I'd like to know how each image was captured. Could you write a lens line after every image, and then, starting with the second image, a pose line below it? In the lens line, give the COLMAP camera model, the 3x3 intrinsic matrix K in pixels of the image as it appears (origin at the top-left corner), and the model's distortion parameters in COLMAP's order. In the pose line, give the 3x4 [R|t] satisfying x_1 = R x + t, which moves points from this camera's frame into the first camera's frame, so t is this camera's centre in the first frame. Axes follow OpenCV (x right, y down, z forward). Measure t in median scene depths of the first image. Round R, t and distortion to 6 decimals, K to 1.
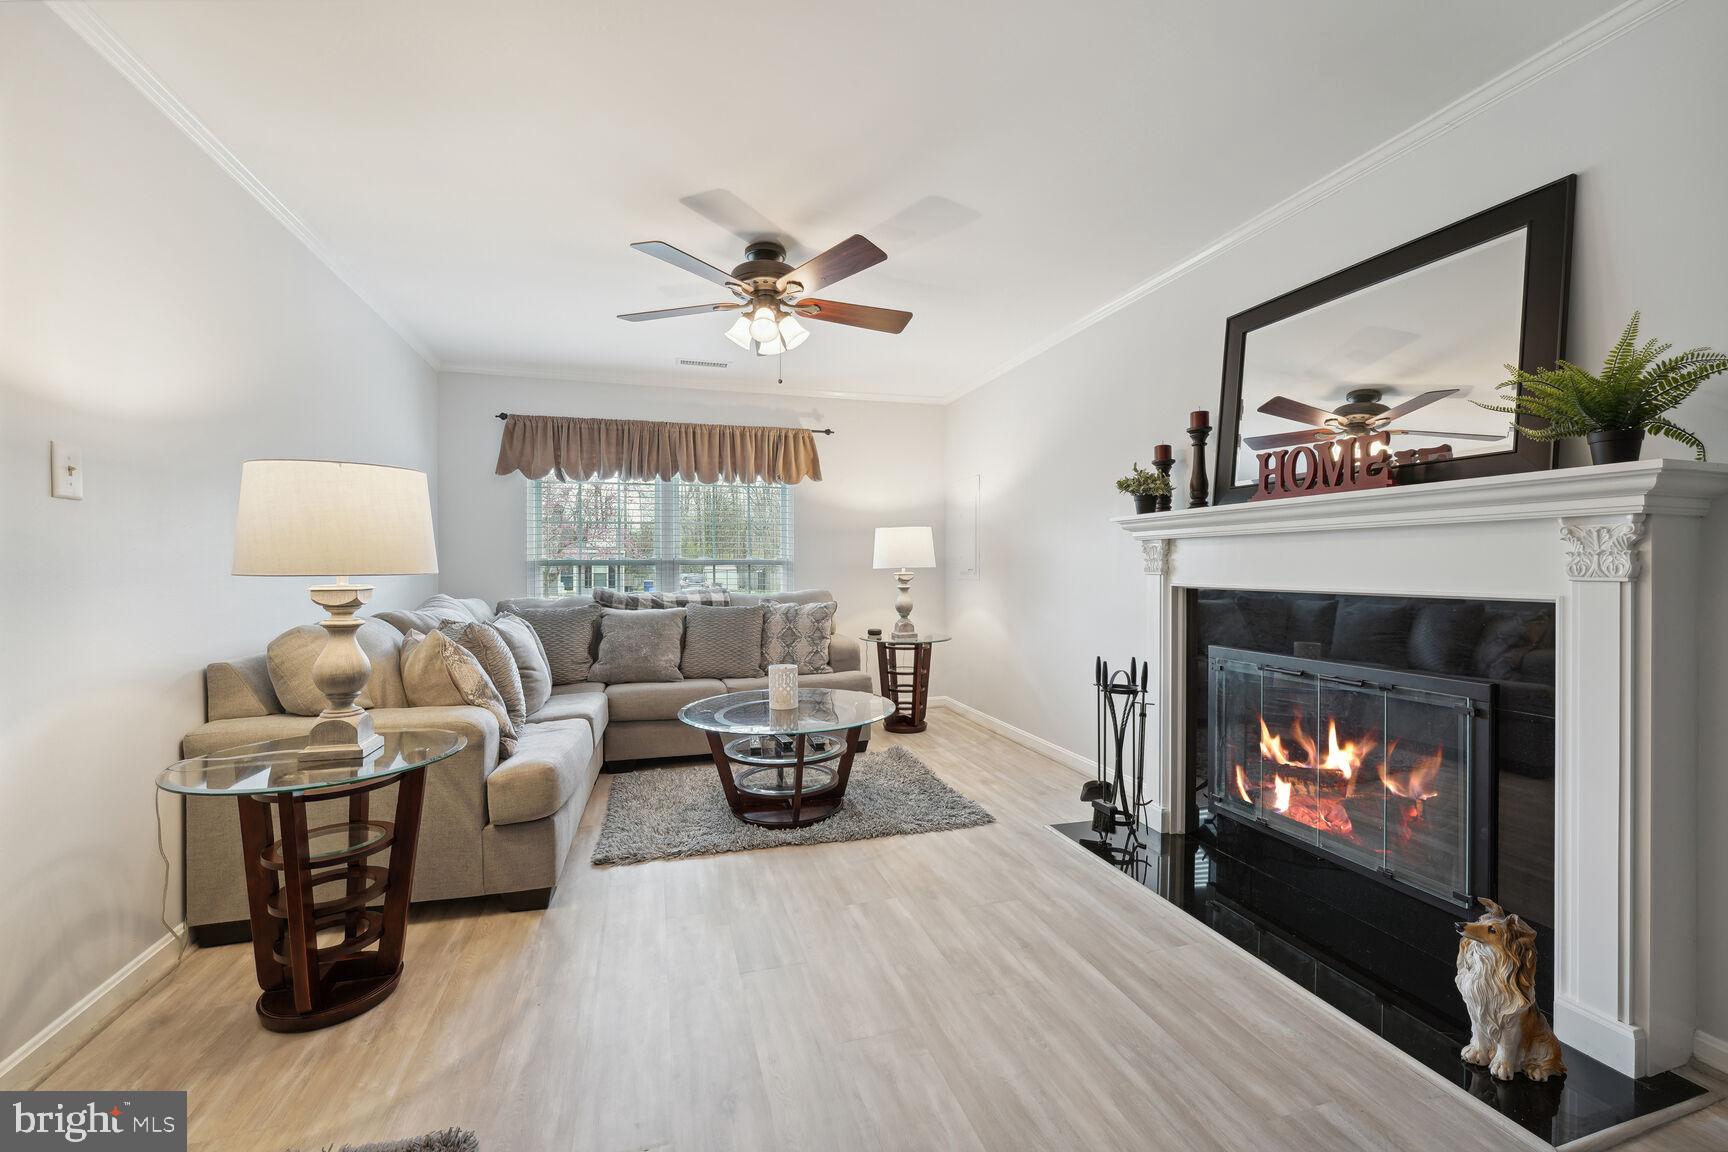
lens RADIAL K [[699.0, 0, 859.9], [0, 699.0, 574.1], [0, 0, 1]] dist [-0.002076, 0.000062]
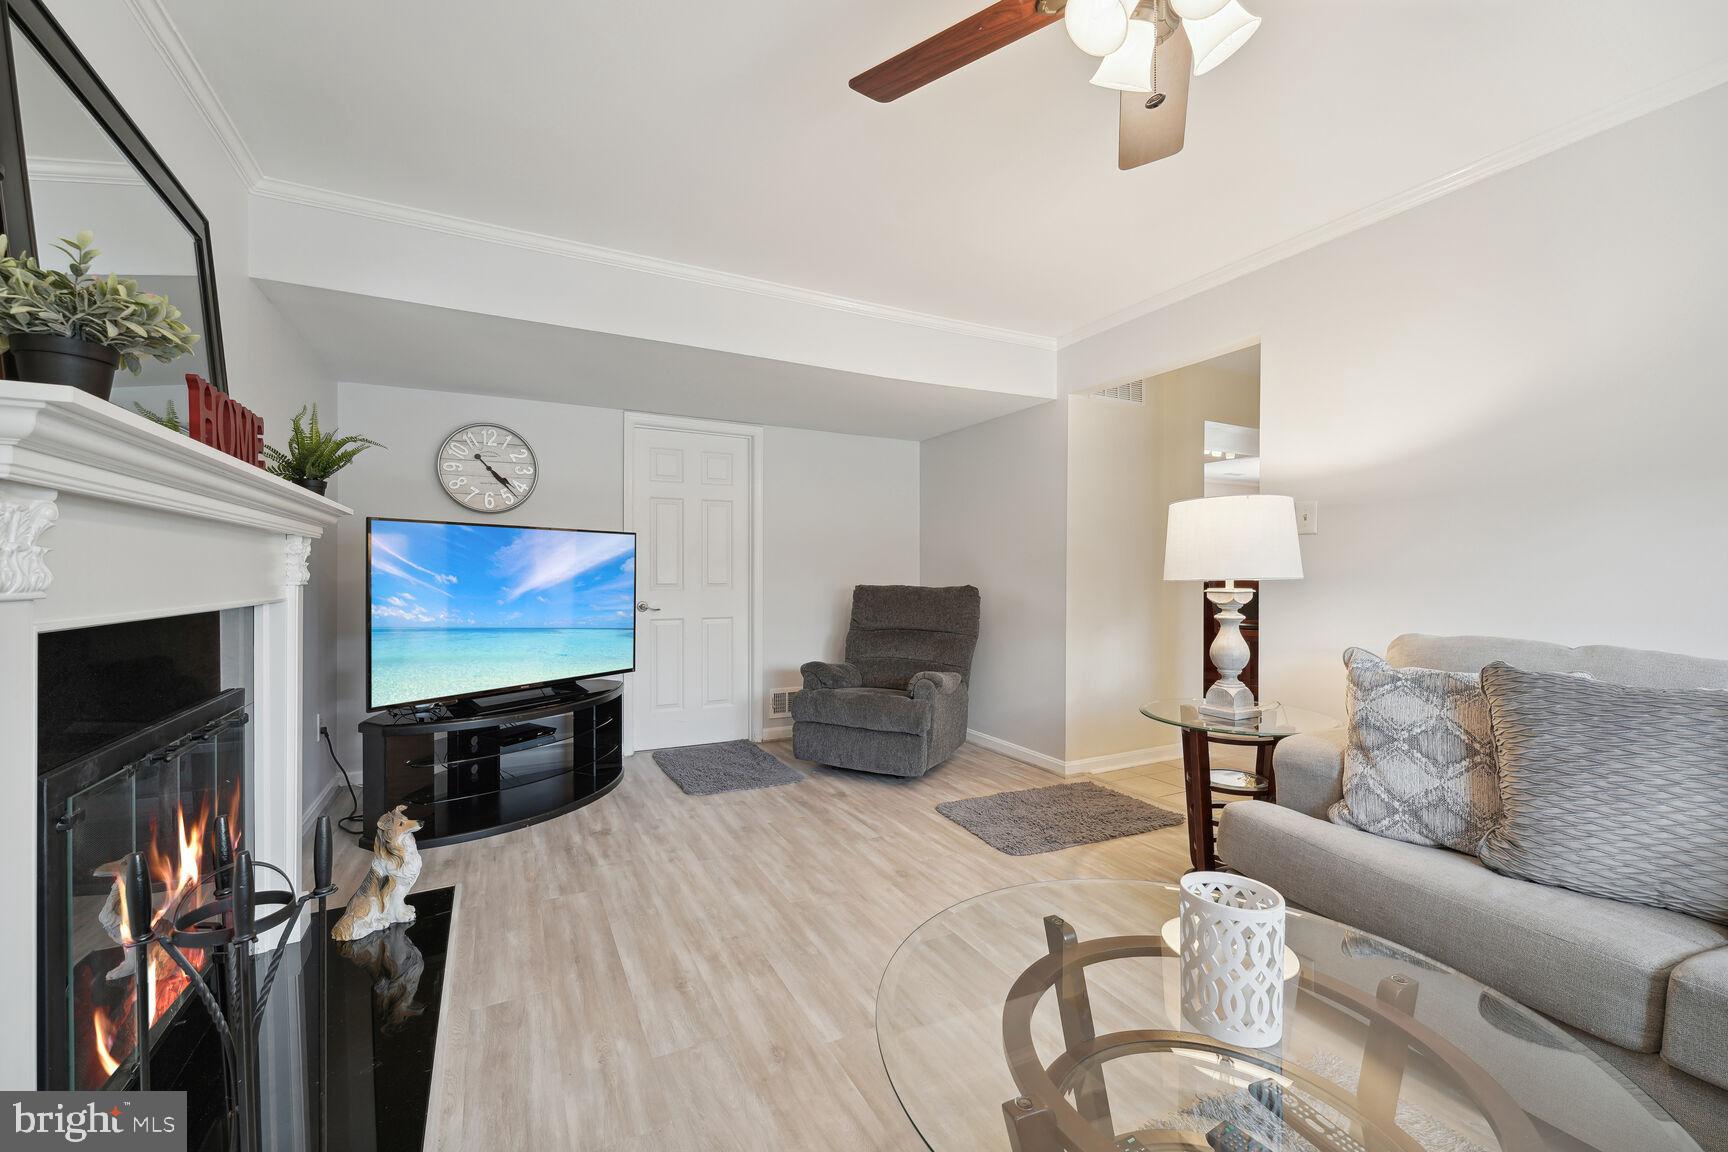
lens RADIAL K [[699.0, 0, 859.9], [0, 699.0, 574.1], [0, 0, 1]] dist [-0.002076, 0.000062]
pose [[-0.983438, 0.000520, -0.181242, 0.182388], [-0.001374, 0.999946, 0.010325, -0.022473], [0.181238, 0.010403, -0.983384, 2.069617]]
